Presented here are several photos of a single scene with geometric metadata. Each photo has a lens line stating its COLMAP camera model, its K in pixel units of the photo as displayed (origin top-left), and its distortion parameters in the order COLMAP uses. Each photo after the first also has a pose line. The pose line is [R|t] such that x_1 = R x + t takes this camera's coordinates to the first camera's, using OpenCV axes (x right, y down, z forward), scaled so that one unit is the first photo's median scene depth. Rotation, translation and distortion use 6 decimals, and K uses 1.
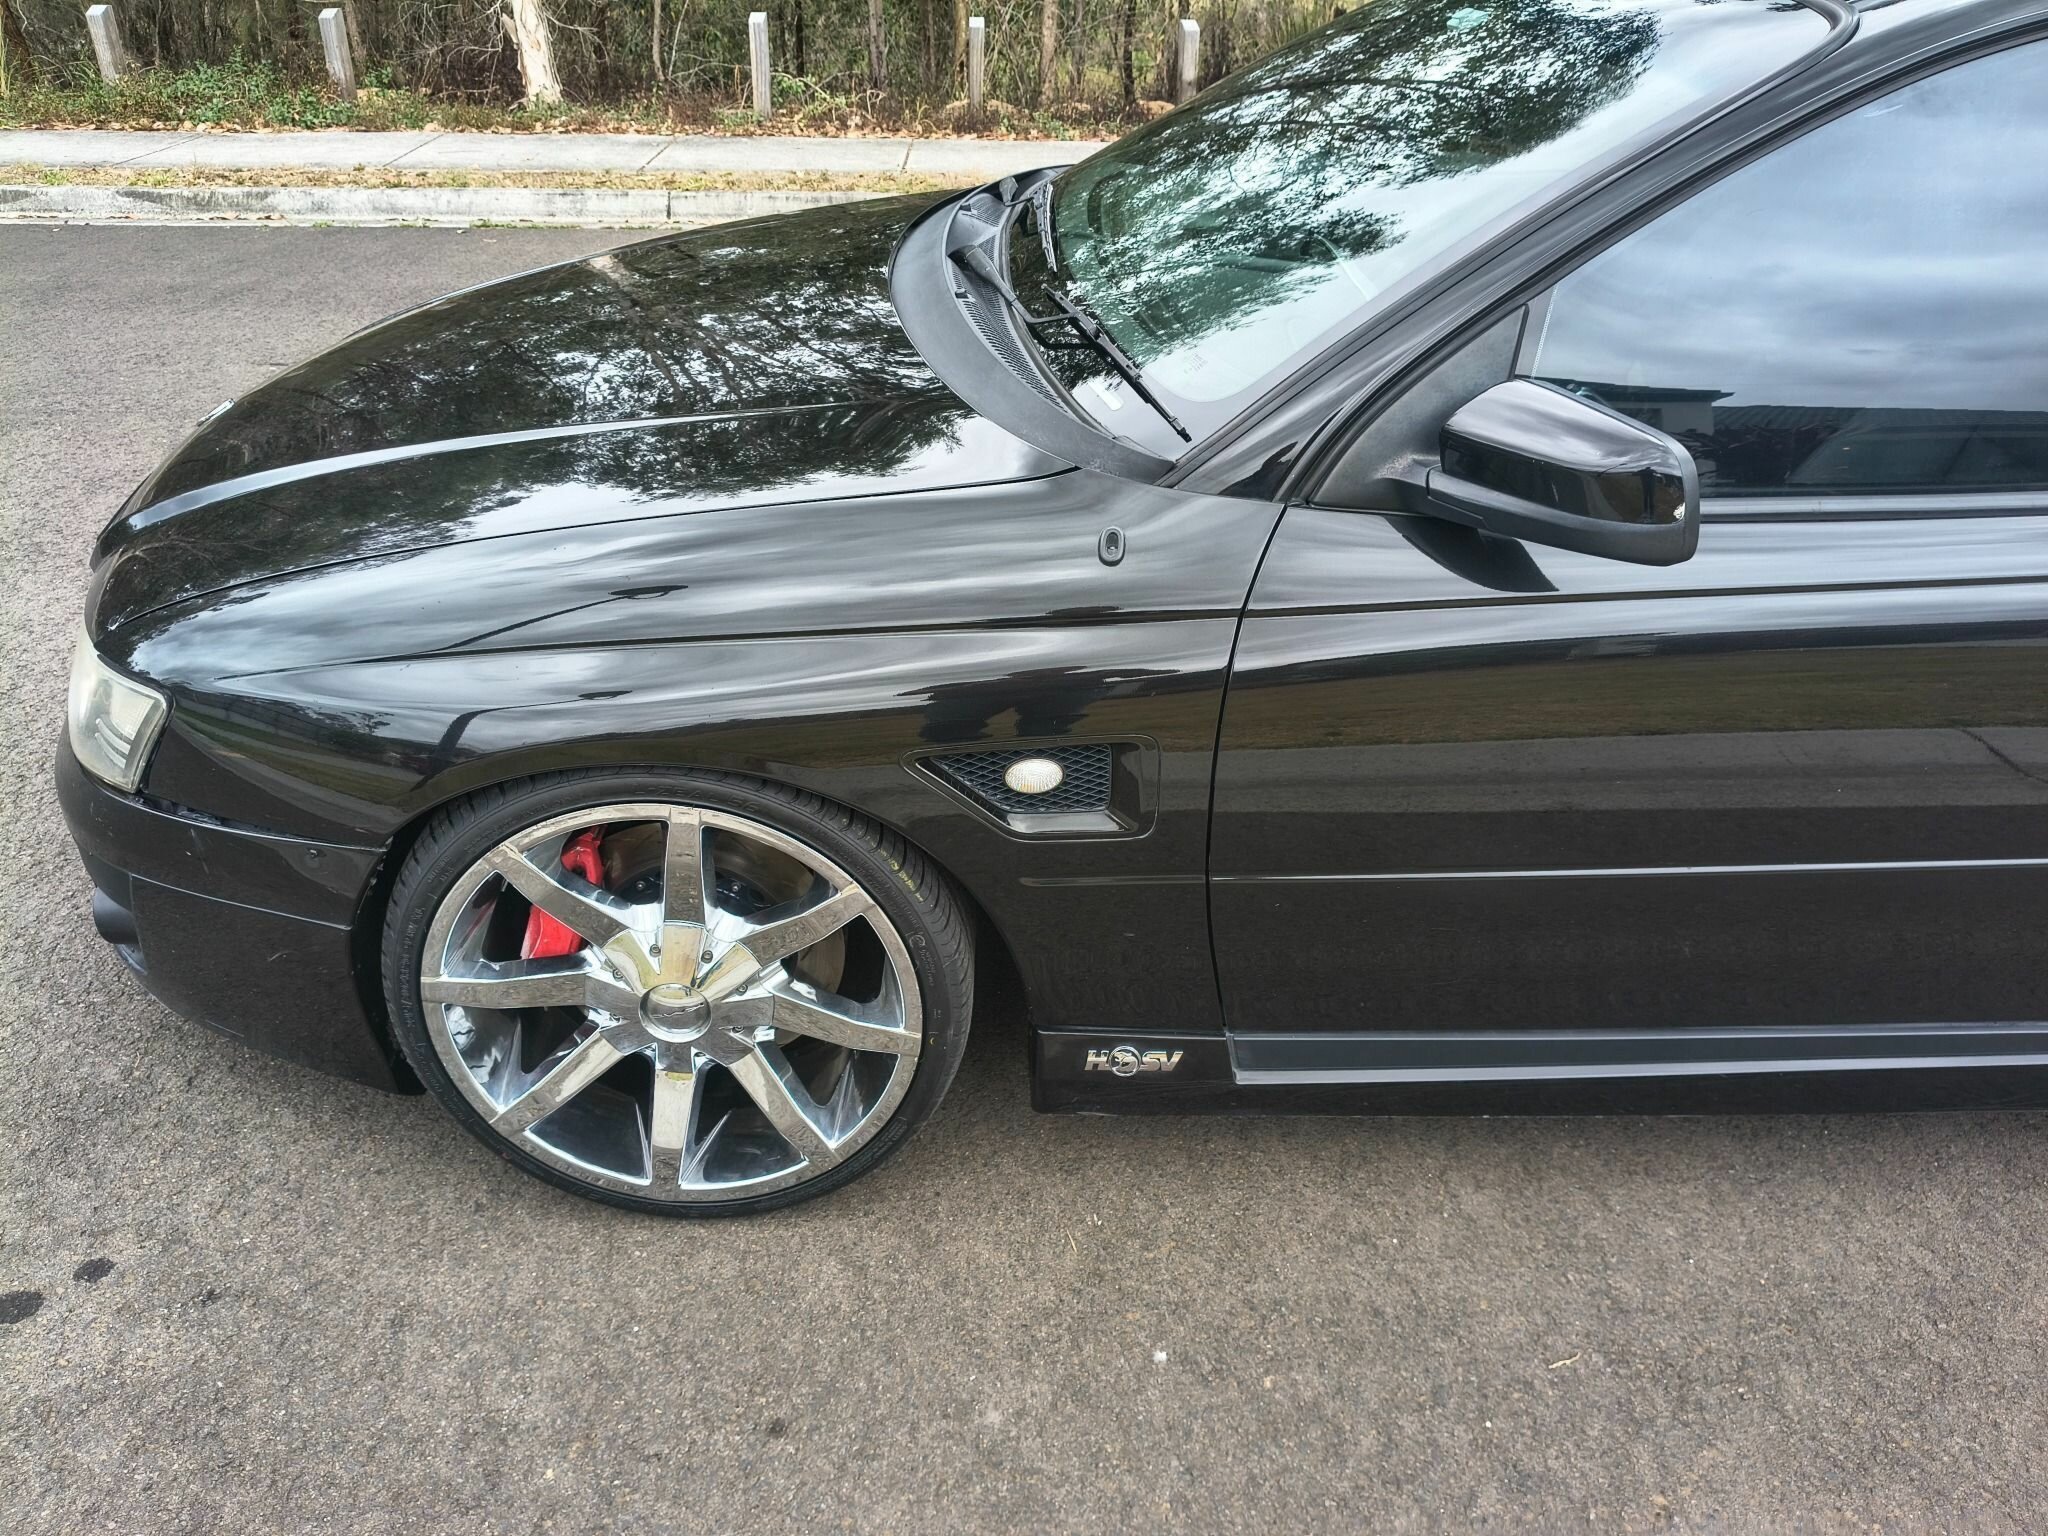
lens RADIAL K [[1562.4, 0, 996.3], [0, 1562.4, 764.1], [0, 0, 1]] dist [-0.006883, -0.003423]
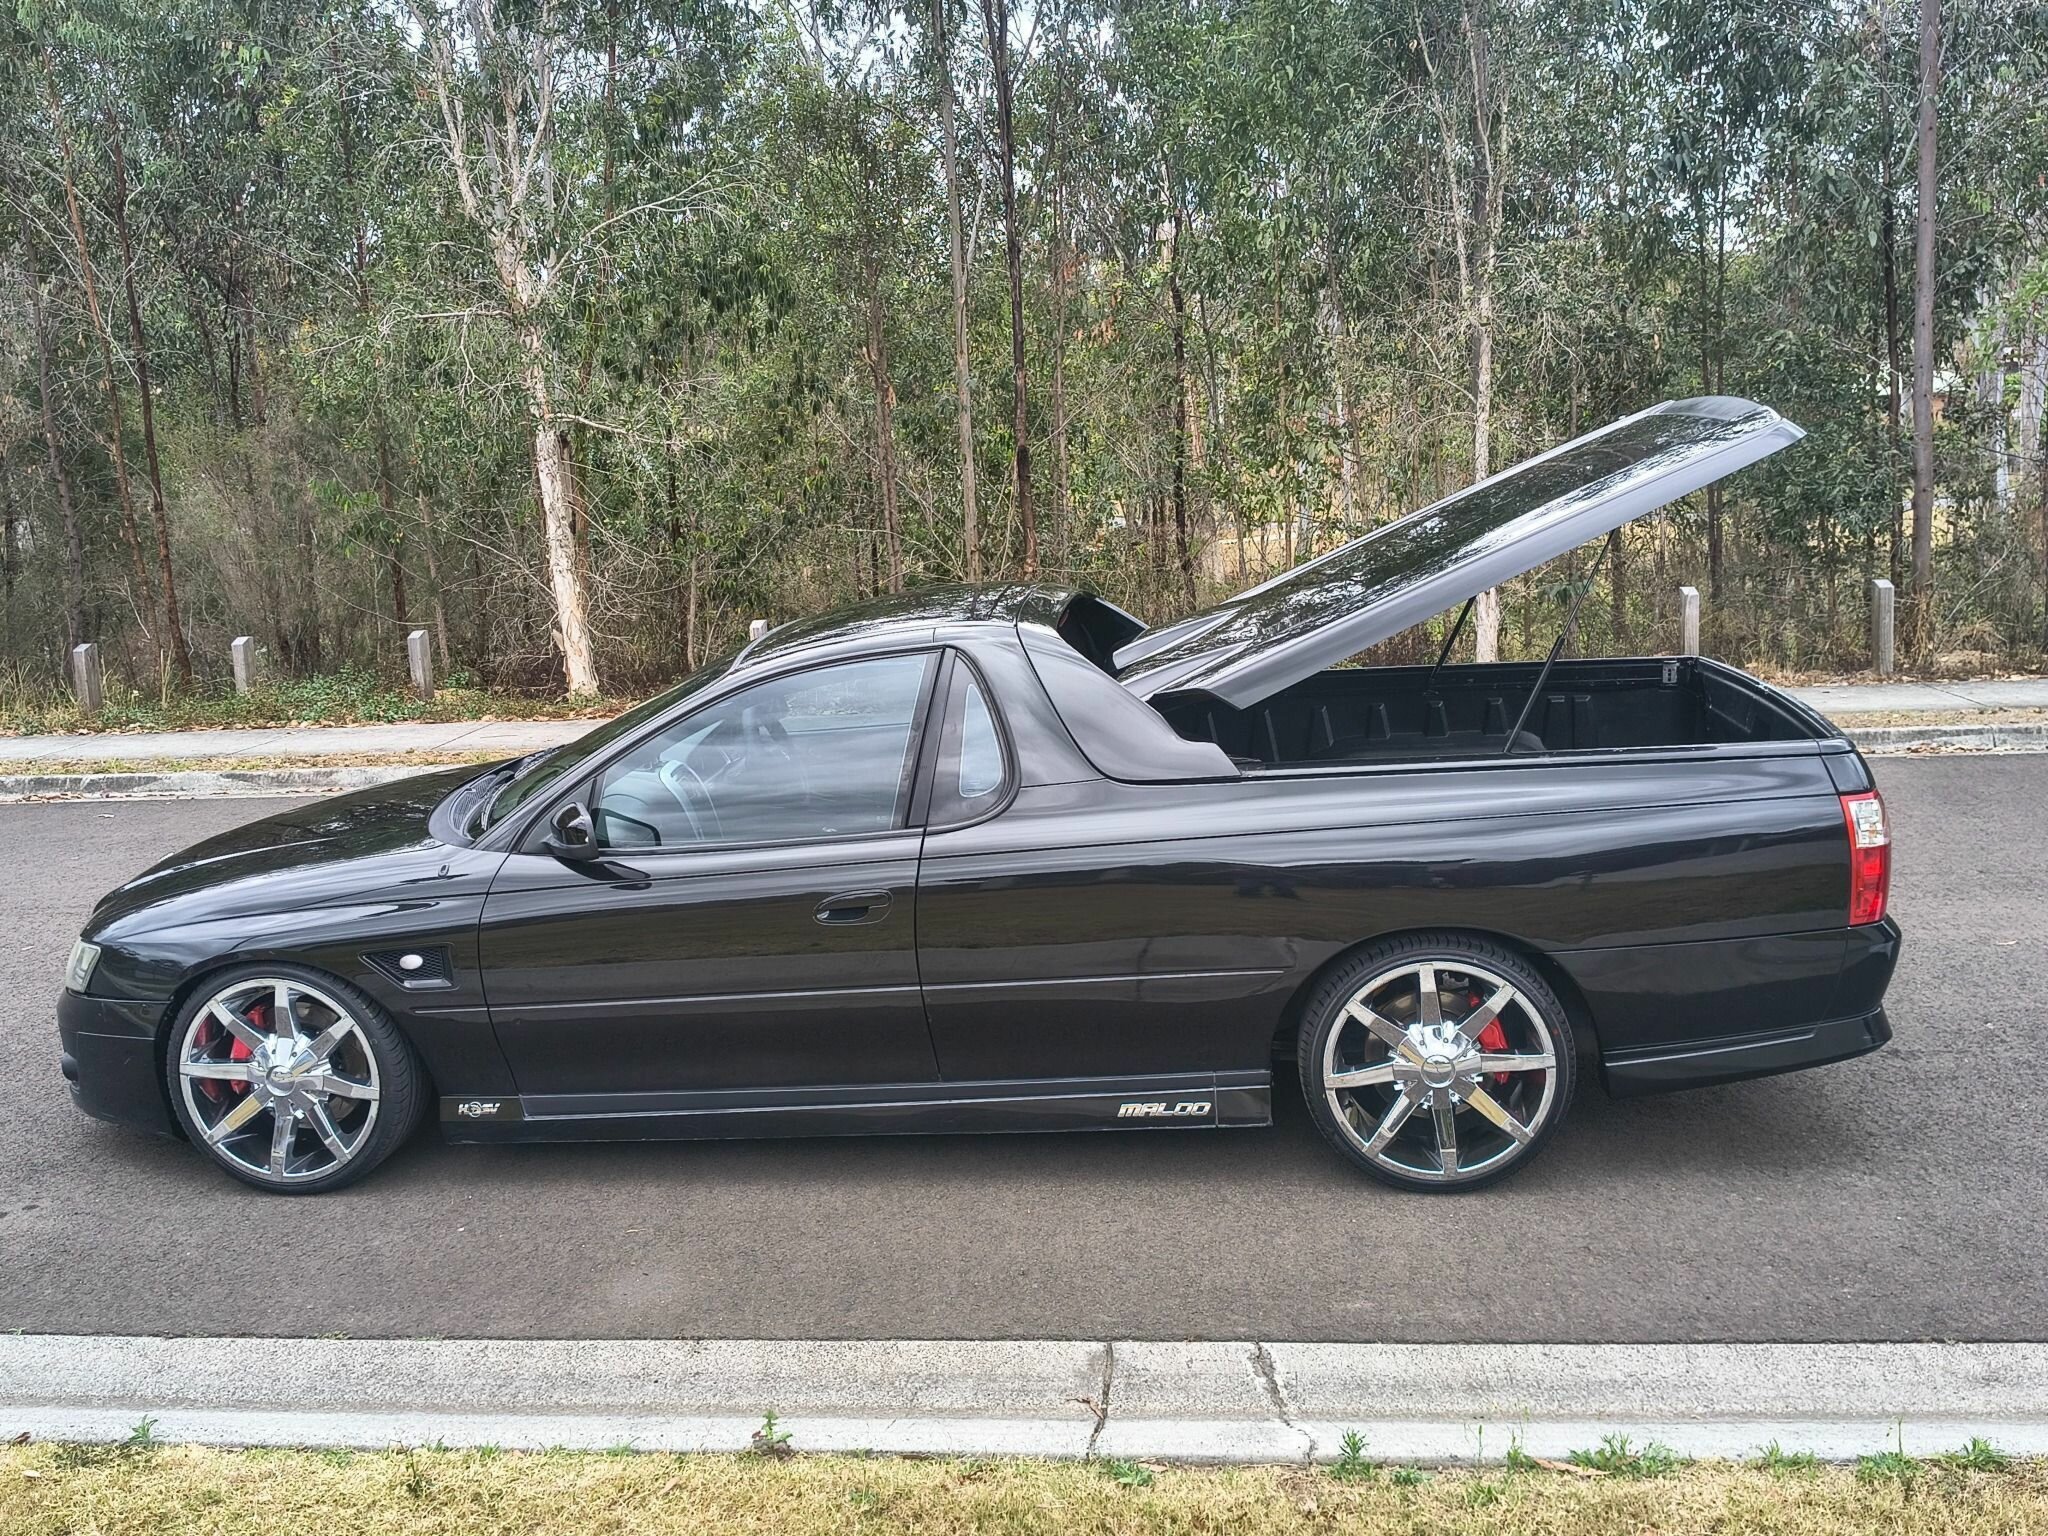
lens RADIAL K [[1907.0, 0, 1038.3], [0, 1907.0, 749.4], [0, 0, 1]] dist [0.009777, -0.061087]
pose [[0.992214, -0.035035, -0.119517, 0.293179], [-0.008942, 0.937102, -0.348940, 0.156023], [0.124225, 0.347292, 0.929493, -0.386521]]
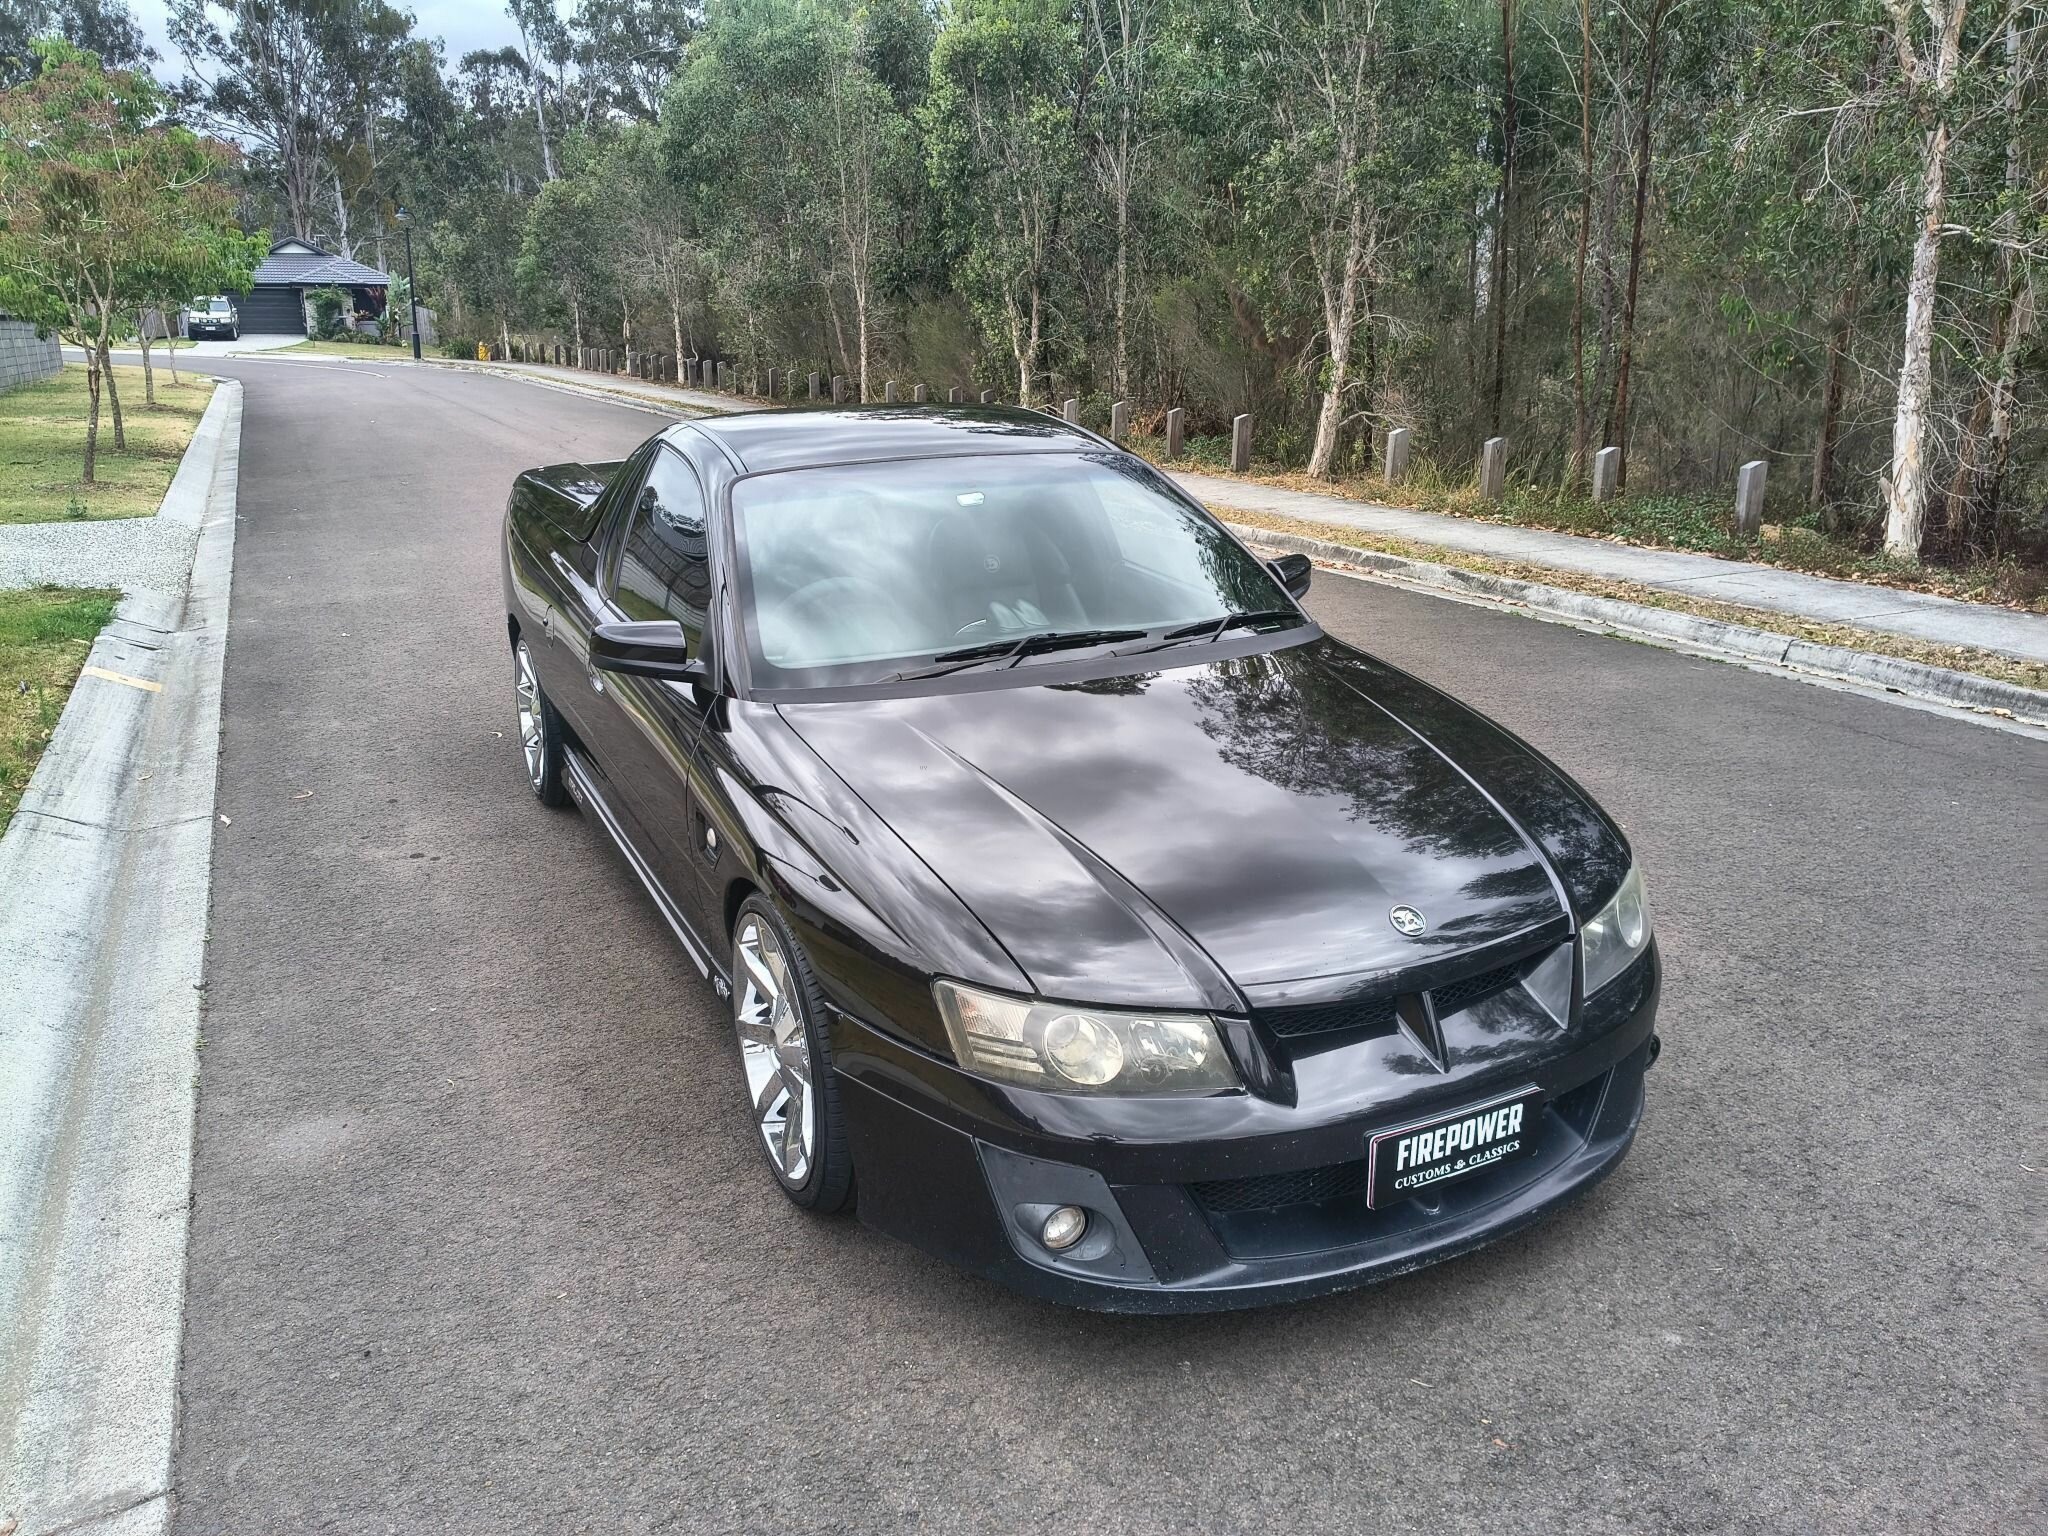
lens RADIAL K [[1579.2, 0, 1014.1], [0, 1579.2, 779.0], [0, 0, 1]] dist [-0.020072, -0.000407]
pose [[0.402092, 0.245577, -0.882051, 0.558741], [-0.443925, 0.894843, 0.046770, -0.096899], [0.800783, 0.372758, 0.468827, 0.105740]]
